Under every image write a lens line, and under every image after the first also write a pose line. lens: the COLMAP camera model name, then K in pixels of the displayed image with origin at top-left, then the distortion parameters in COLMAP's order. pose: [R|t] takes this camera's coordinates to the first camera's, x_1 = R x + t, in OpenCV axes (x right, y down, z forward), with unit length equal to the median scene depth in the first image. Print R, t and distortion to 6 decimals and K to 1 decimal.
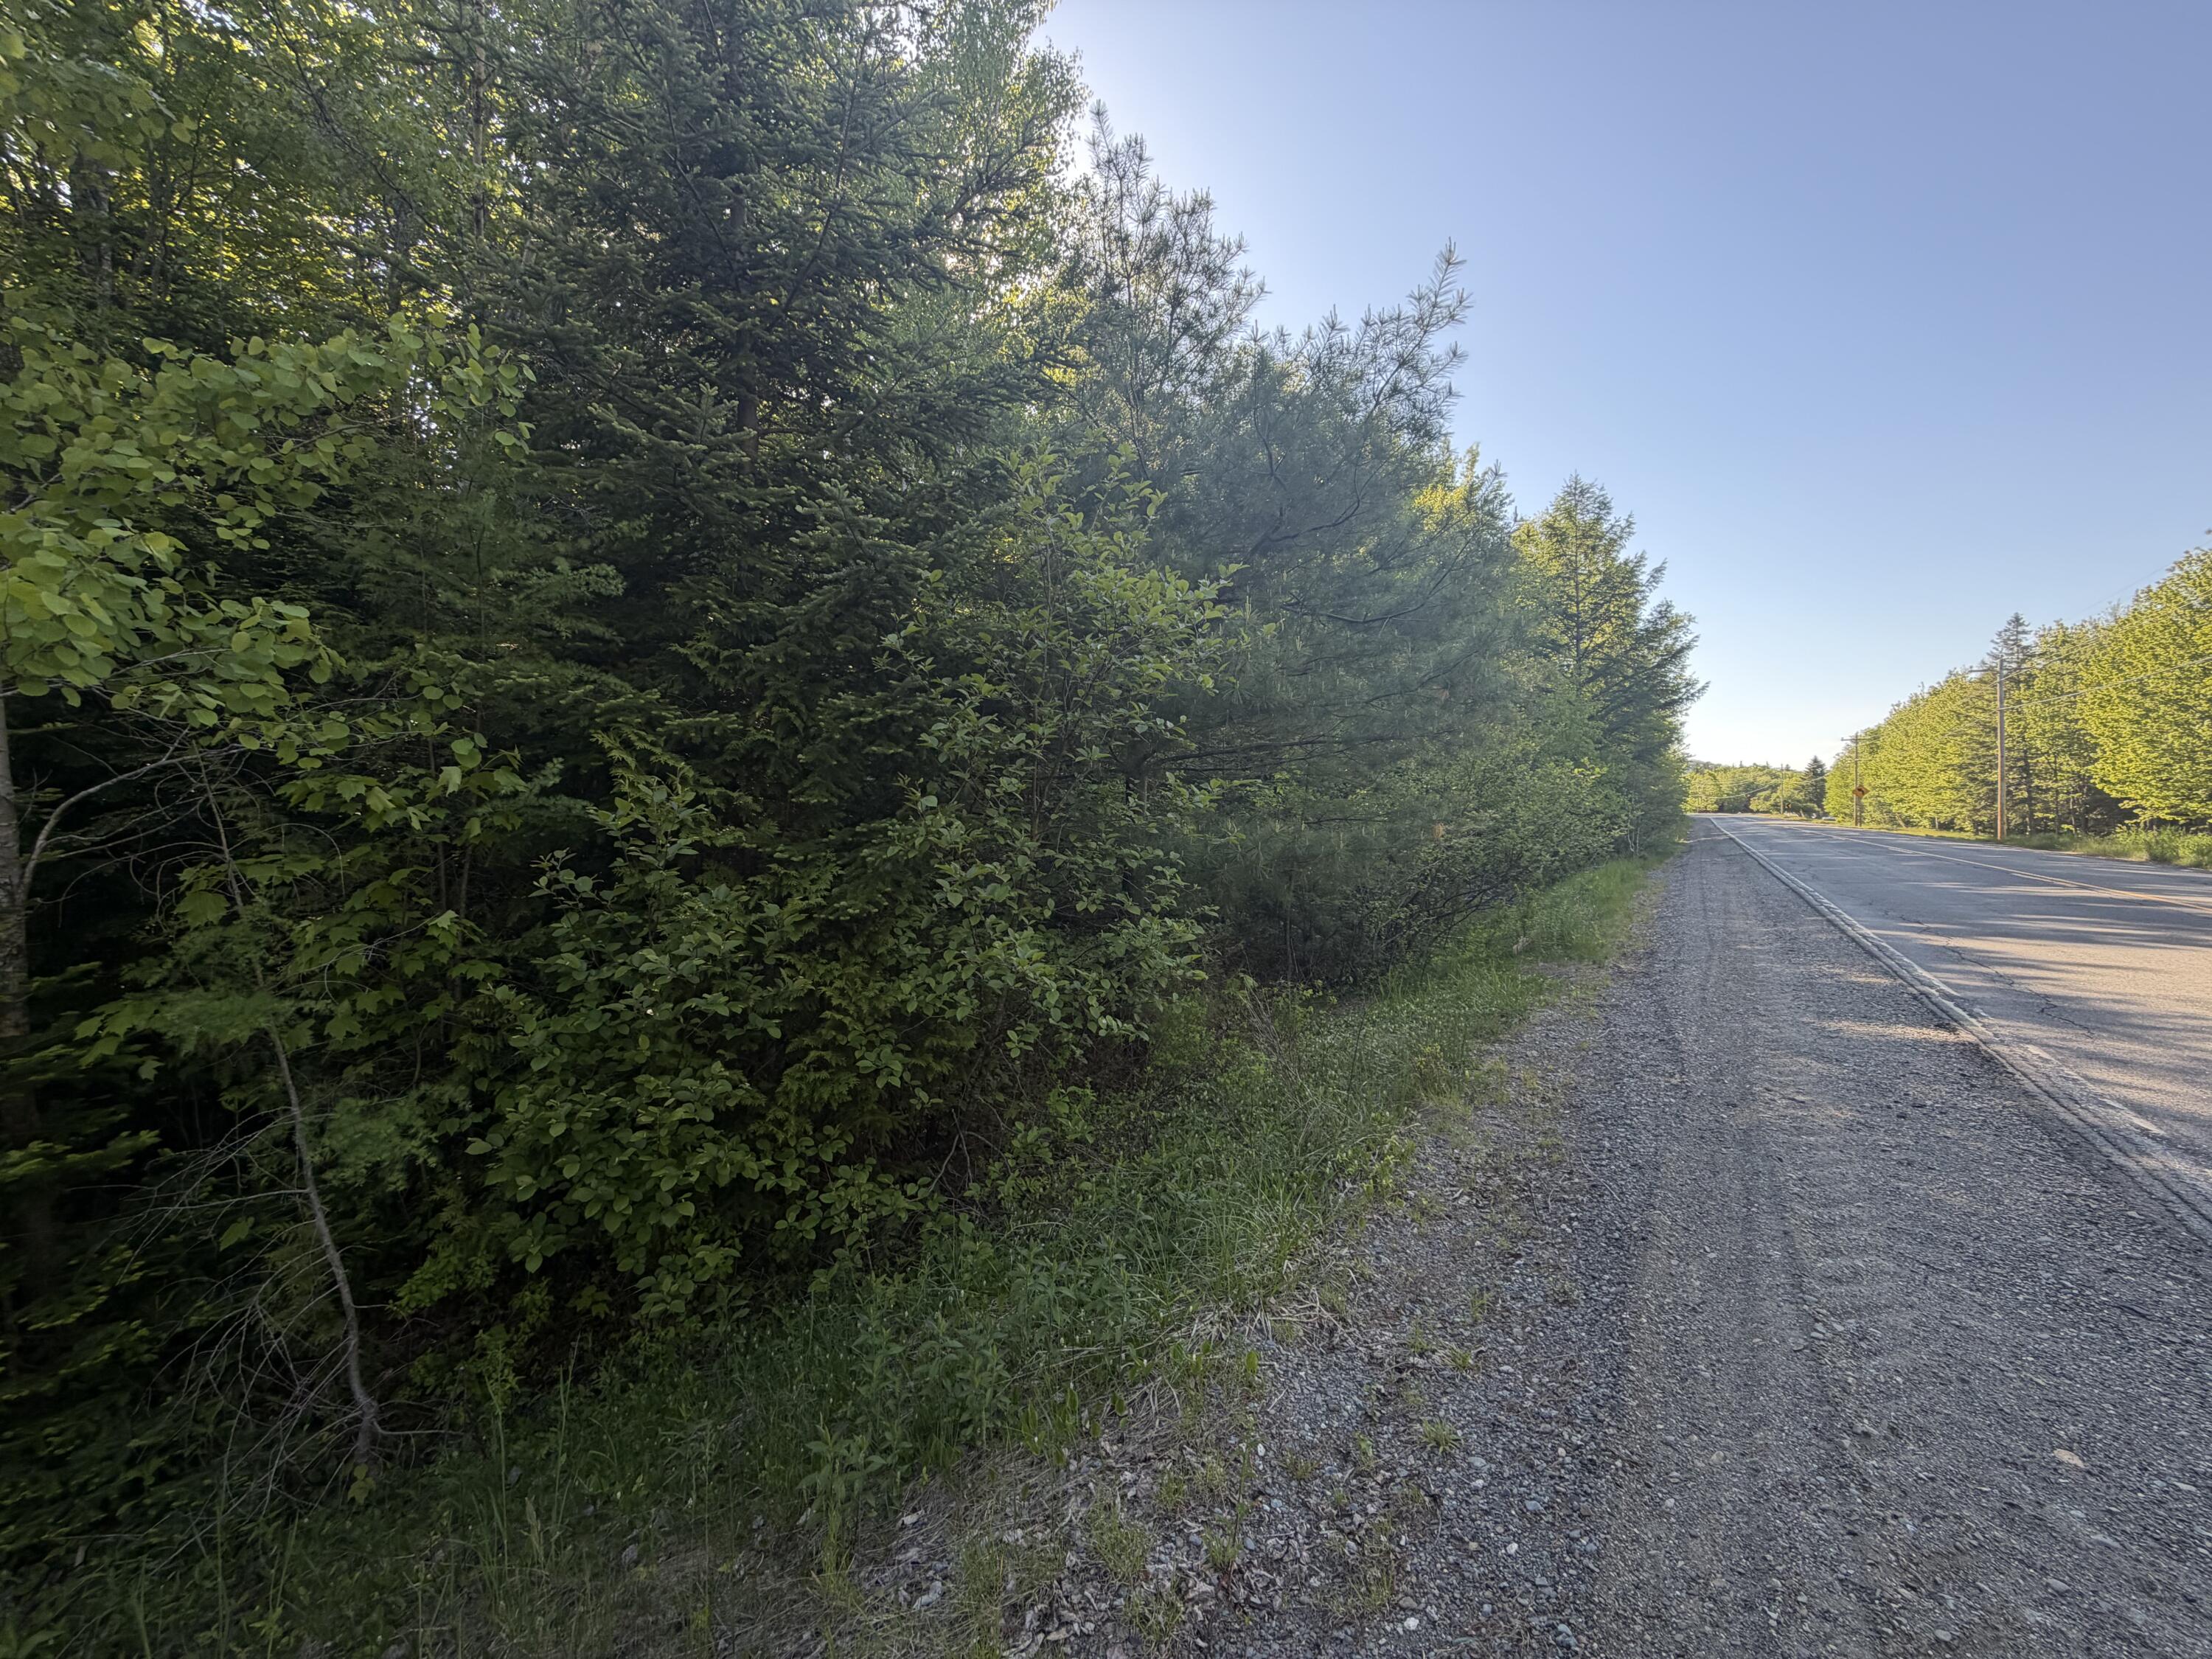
lens RADIAL K [[882.3, 0, 1103.3], [0, 882.3, 833.1], [0, 0, 1]] dist [0.002718, 0.000442]
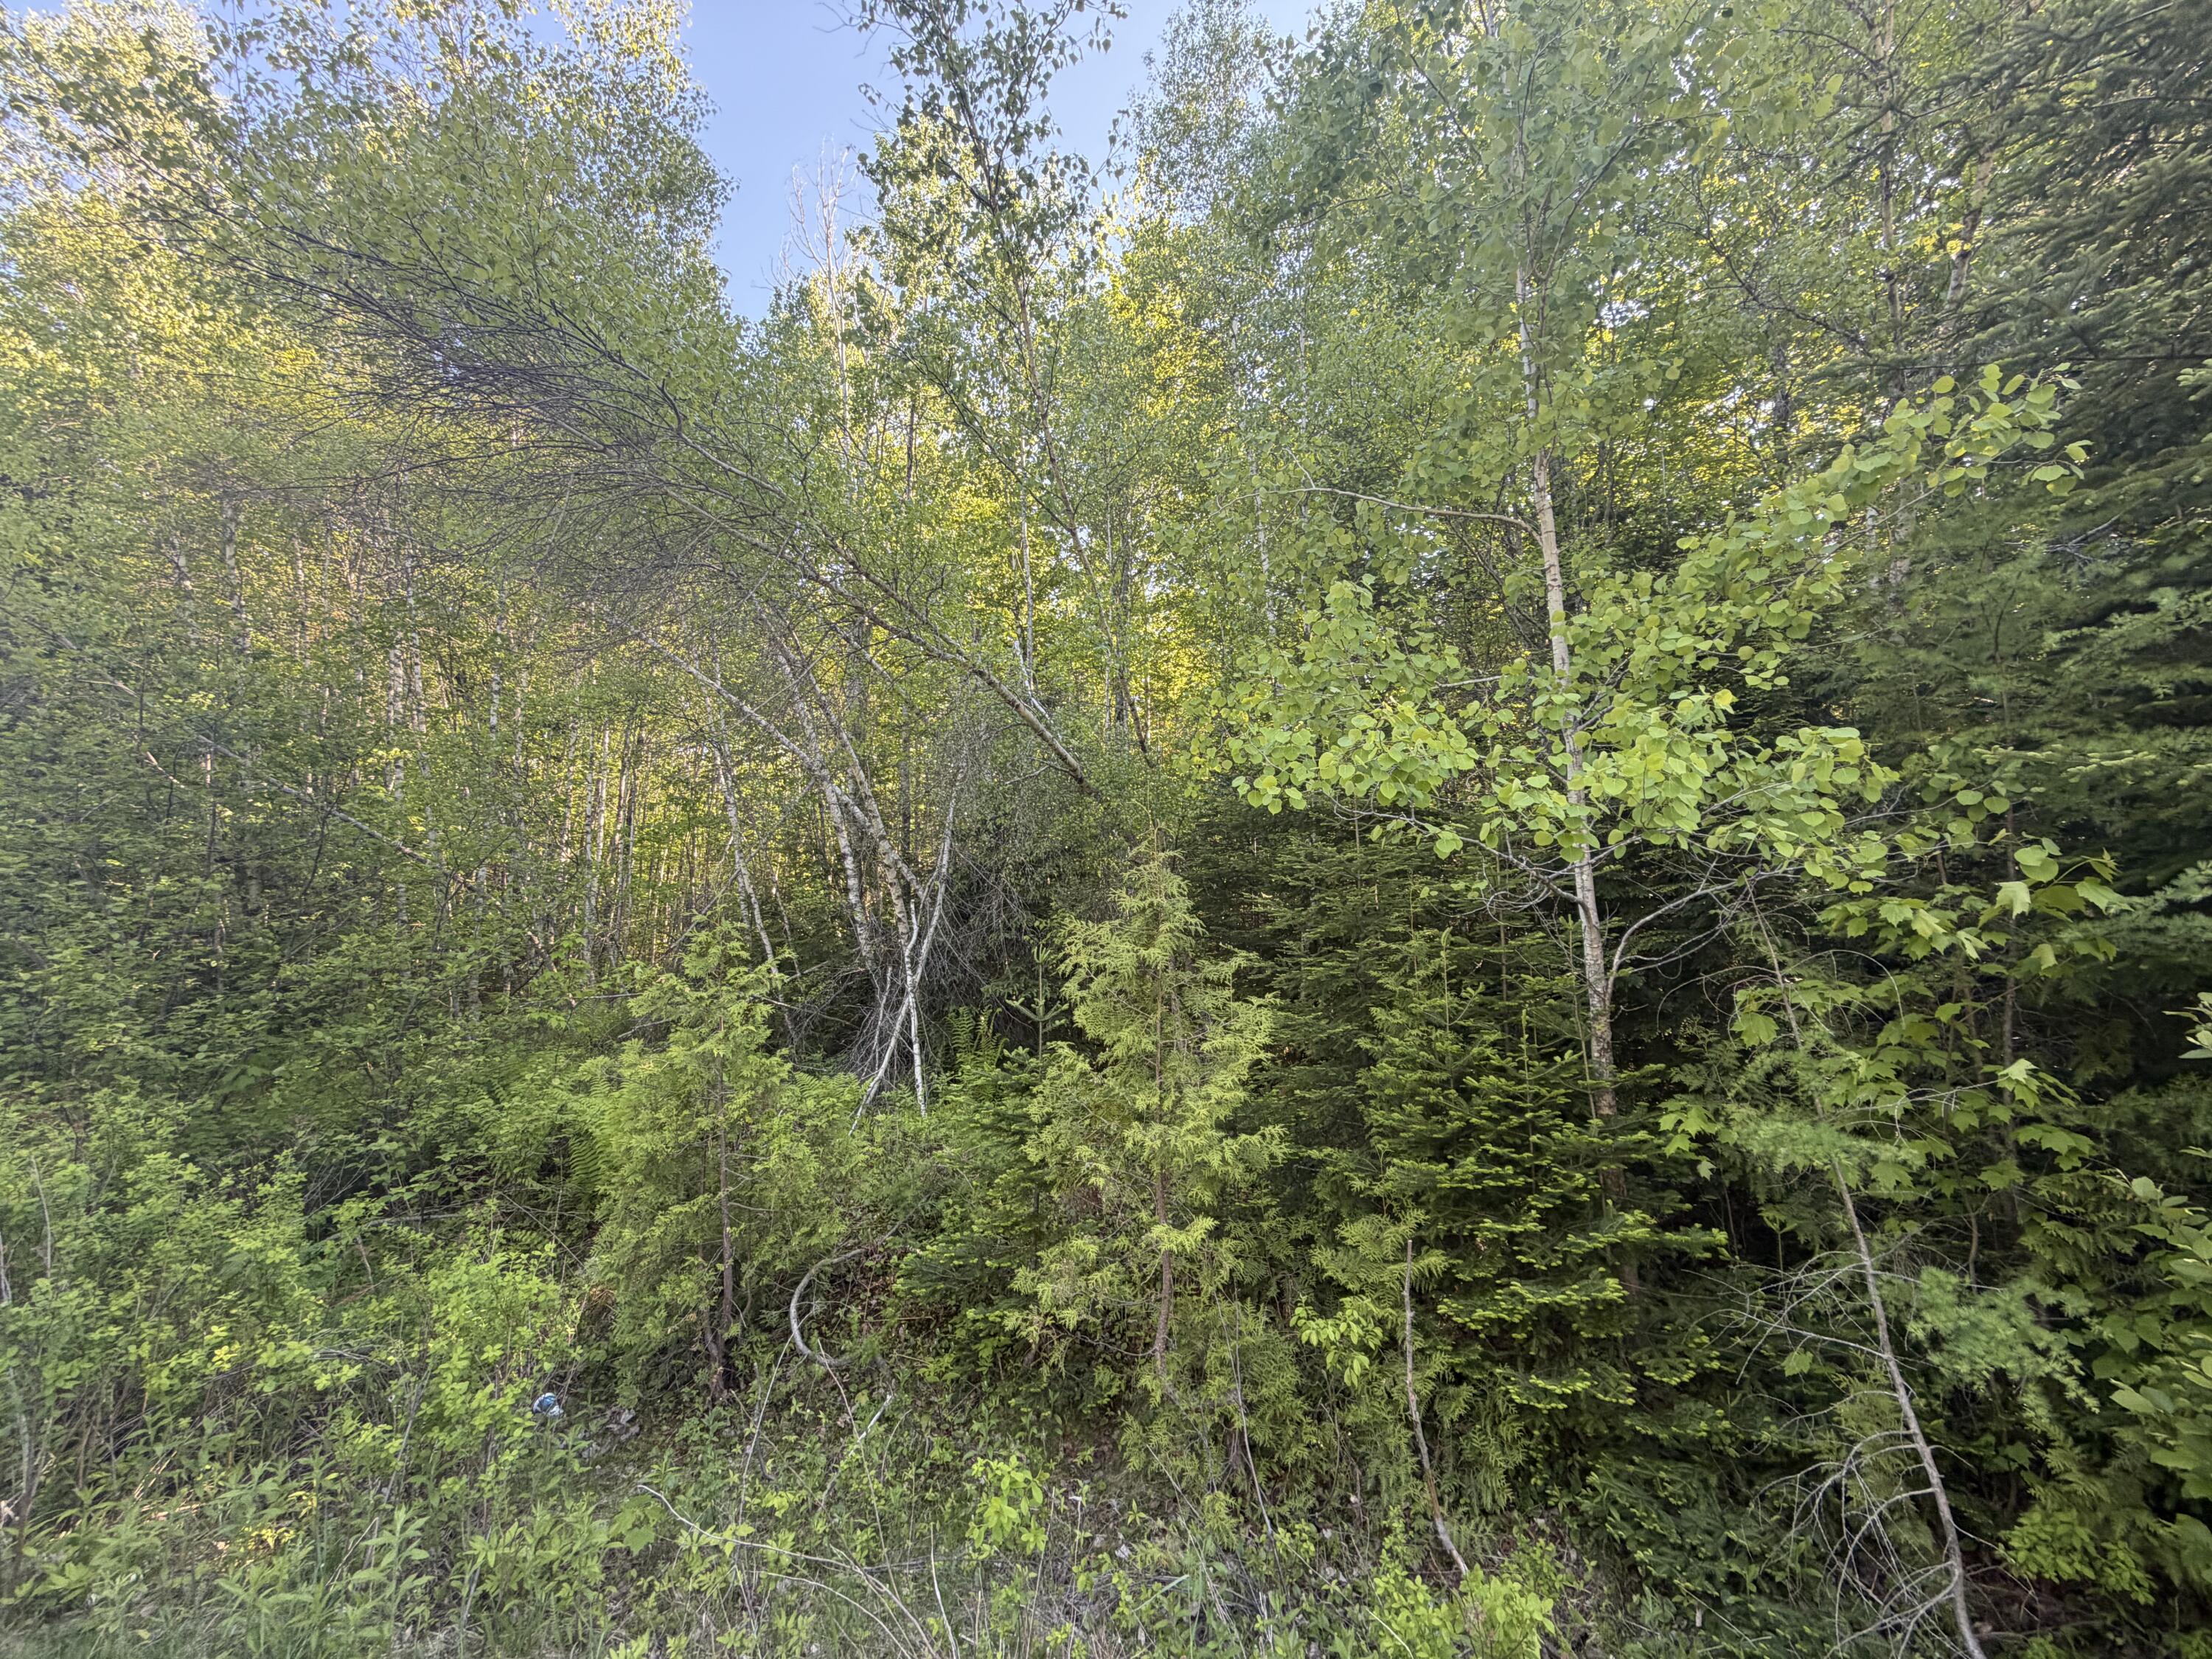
lens RADIAL K [[882.3, 0, 1102.3], [0, 882.3, 823.7], [0, 0, 1]] dist [0.002718, 0.000442]
pose [[0.240484, -0.122279, -0.962920, -0.141409], [-0.014119, 0.991488, -0.129433, -0.010071], [0.970550, 0.044722, 0.236710, -0.021575]]
